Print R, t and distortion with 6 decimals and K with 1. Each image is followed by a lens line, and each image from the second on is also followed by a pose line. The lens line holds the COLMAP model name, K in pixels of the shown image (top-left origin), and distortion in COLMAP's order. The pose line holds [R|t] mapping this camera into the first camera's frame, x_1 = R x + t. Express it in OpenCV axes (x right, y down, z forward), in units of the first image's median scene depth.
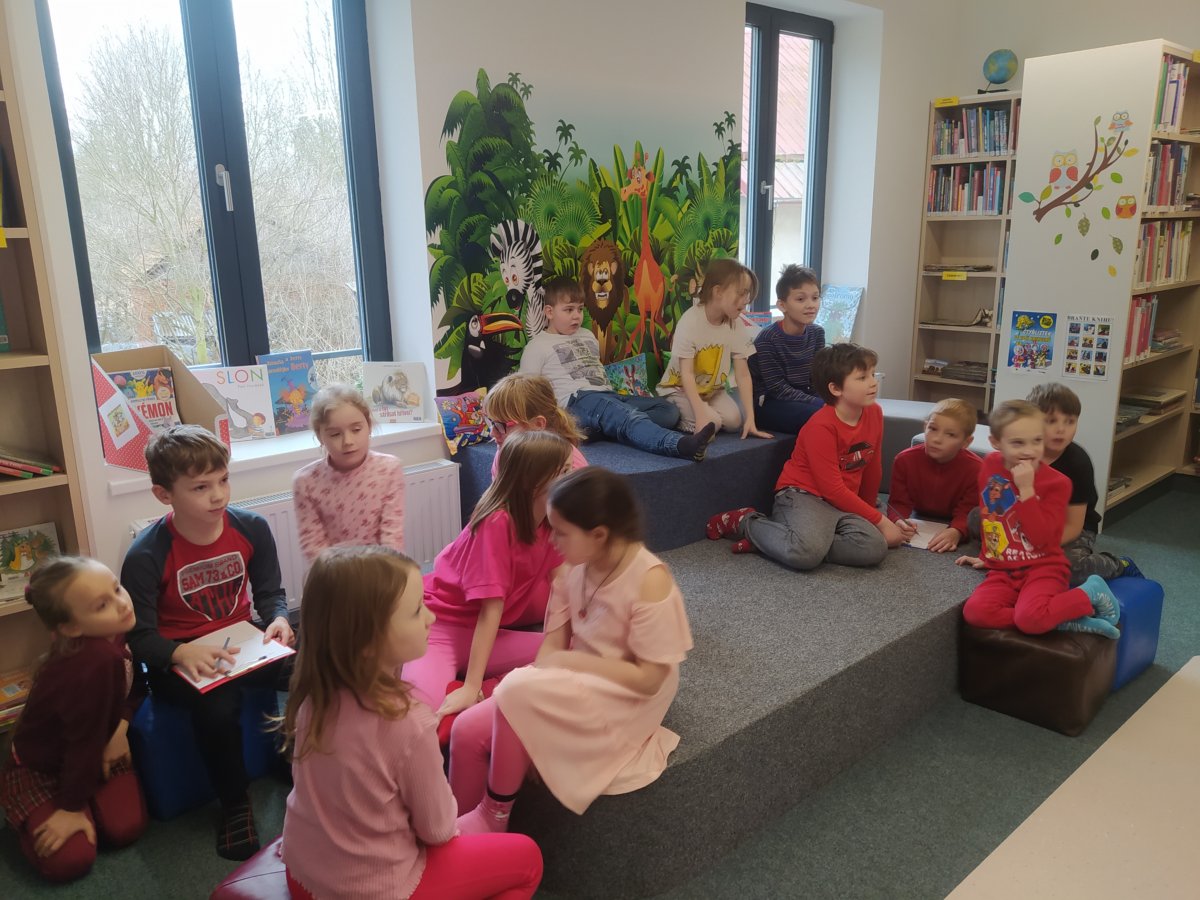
lens RADIAL K [[899.9, 0, 600.0], [0, 899.9, 450.0], [0, 0, 1]] dist [0.080752, -0.166343]
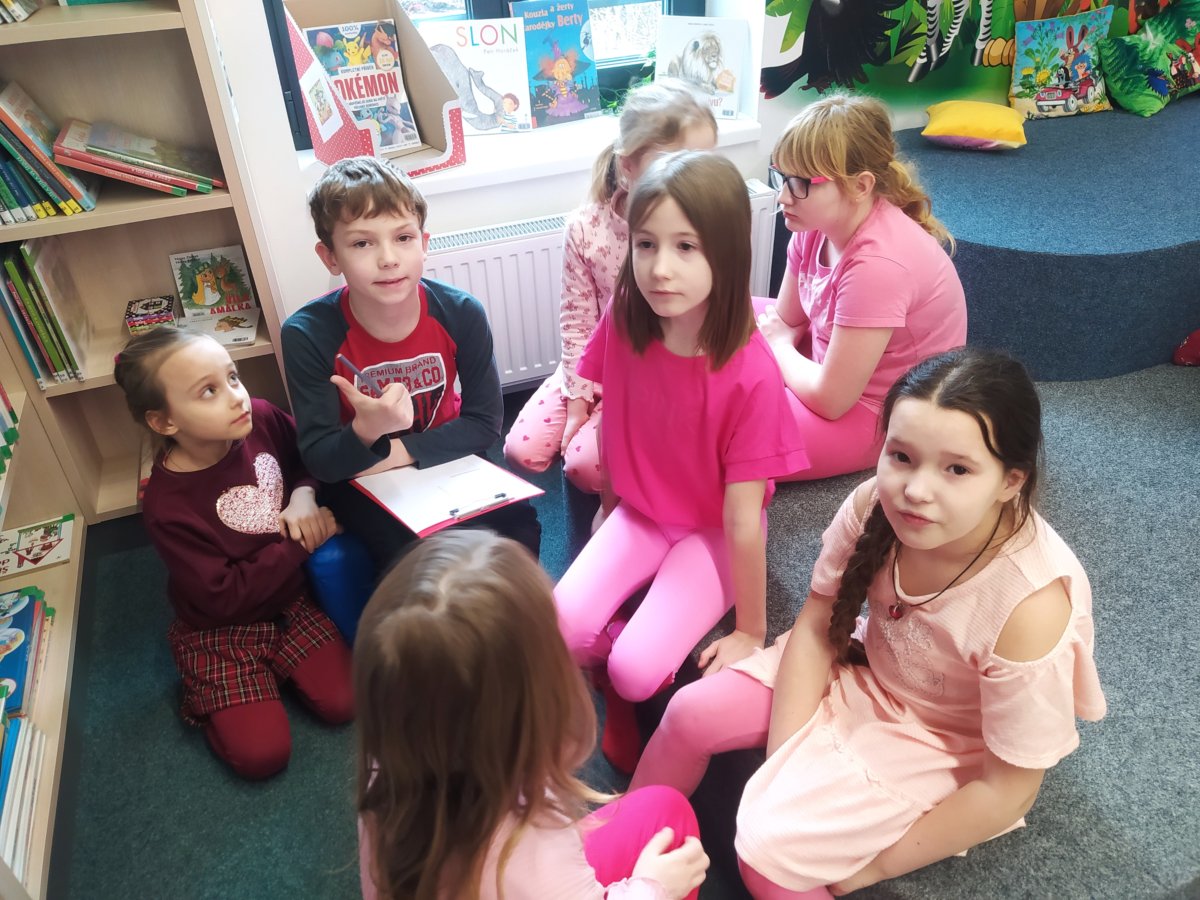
lens RADIAL K [[899.9, 0, 600.0], [0, 899.9, 450.0], [0, 0, 1]] dist [0.080752, -0.166343]
pose [[0.941830, 0.180874, -0.283268, -0.050242], [-0.061967, 0.921840, 0.382586, -0.051619], [0.330327, -0.342778, 0.879425, 0.261419]]
